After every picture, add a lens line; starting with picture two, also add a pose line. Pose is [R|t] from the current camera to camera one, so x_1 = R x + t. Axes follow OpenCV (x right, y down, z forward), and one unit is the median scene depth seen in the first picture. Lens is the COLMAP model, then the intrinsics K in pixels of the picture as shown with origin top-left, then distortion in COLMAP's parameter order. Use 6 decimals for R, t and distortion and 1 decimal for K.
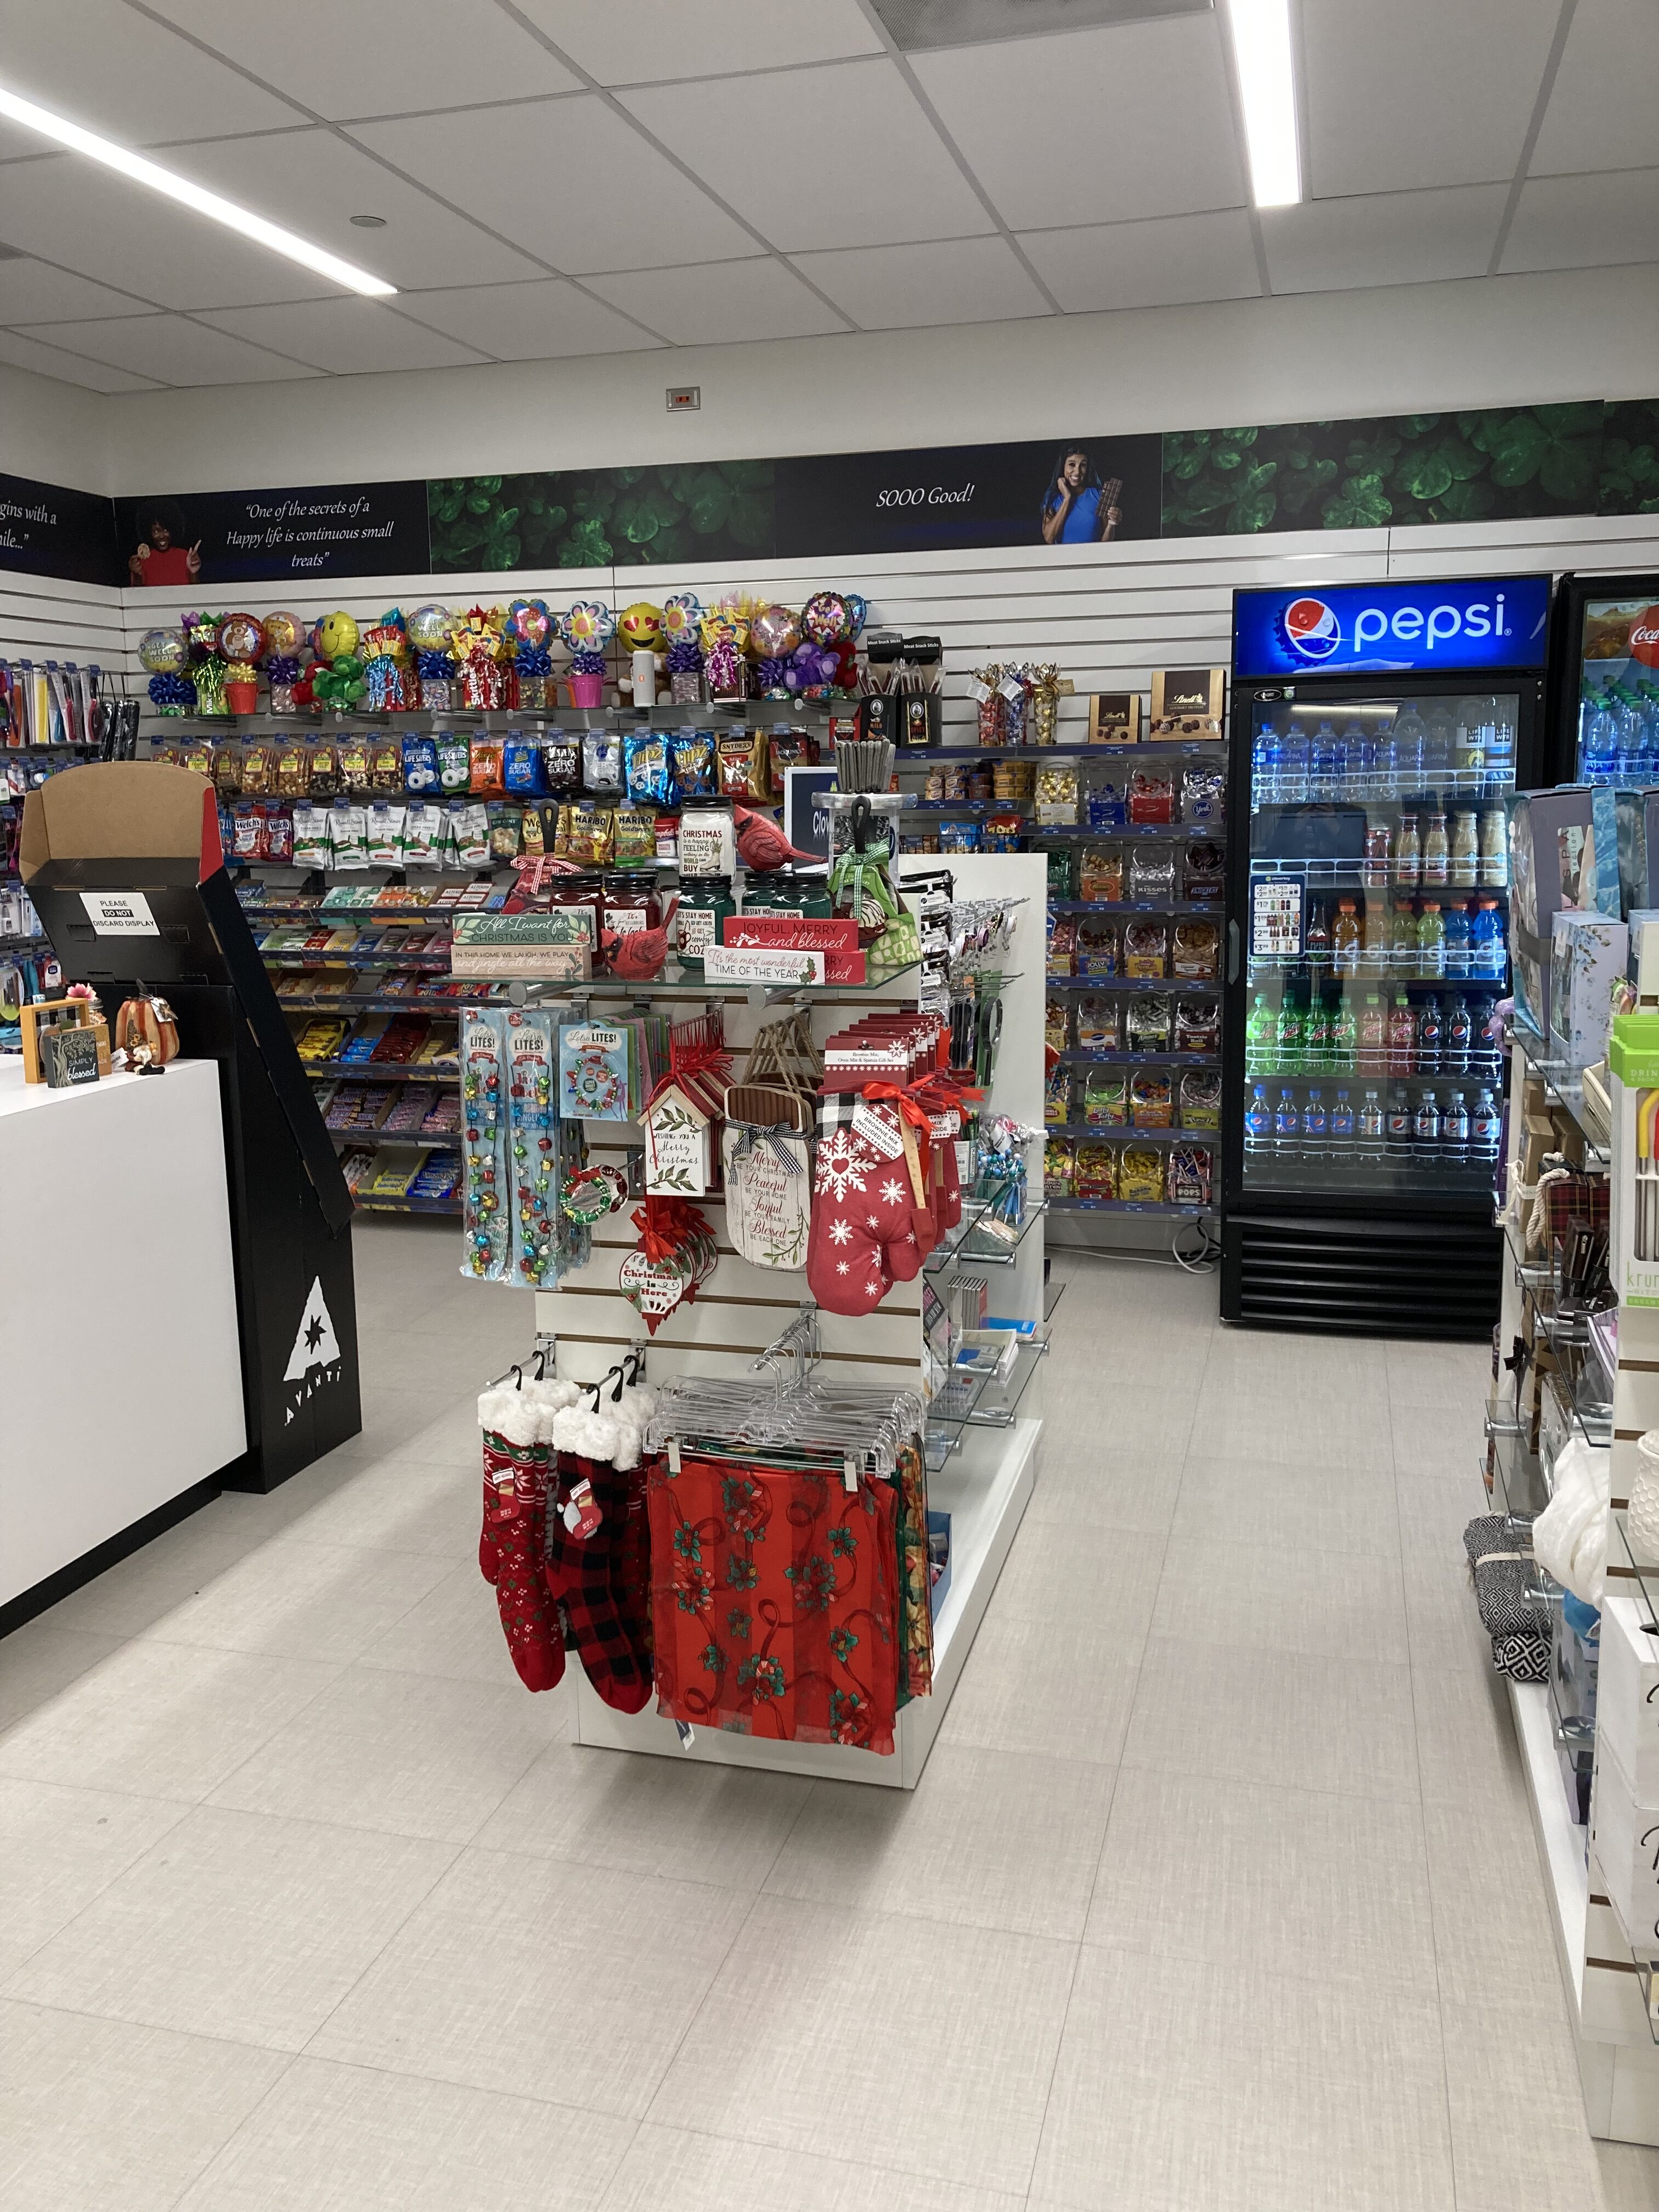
lens RADIAL K [[1806.3, 0, 829.5], [0, 1806.3, 1106.0], [0, 0, 1]] dist [0.049032, -0.051661]
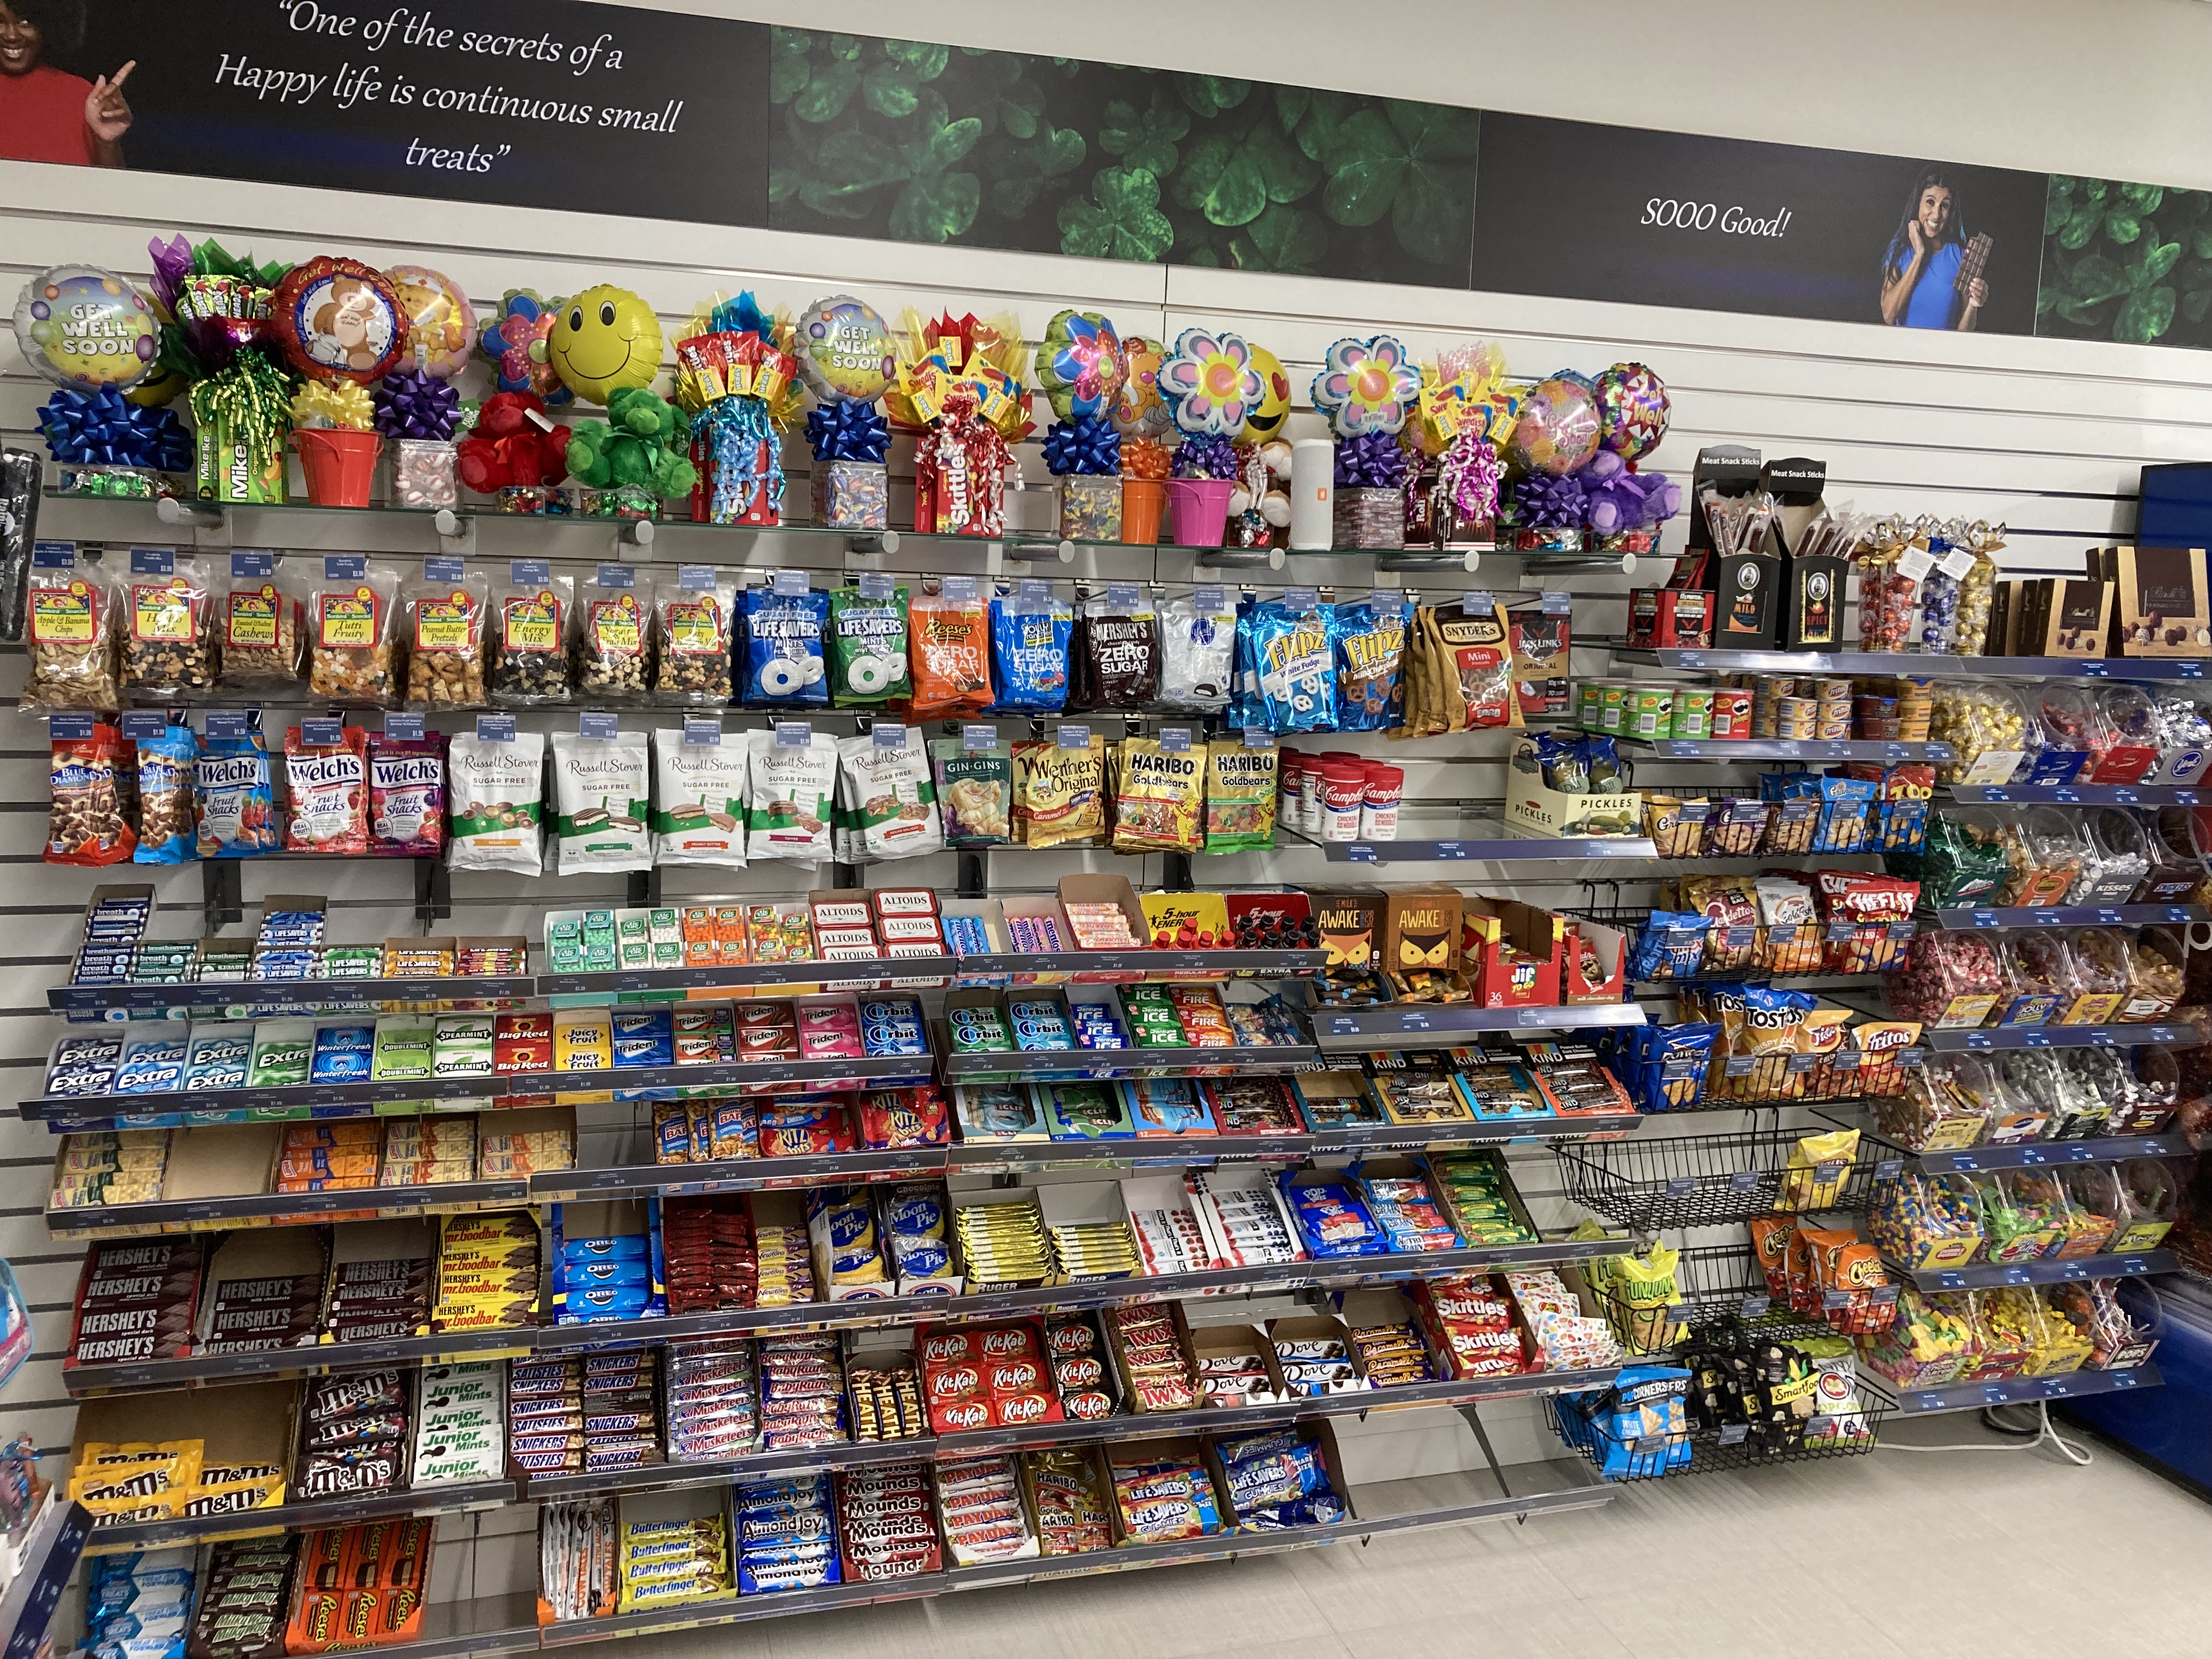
lens RADIAL K [[1806.3, 0, 1106.0], [0, 1806.3, 829.5], [0, 0, 1]] dist [0.049032, -0.051661]
pose [[0.841845, -0.032869, 0.538717, -0.415448], [0.051023, 0.998520, -0.018808, -0.132330], [-0.537302, 0.043320, 0.842277, 0.592962]]
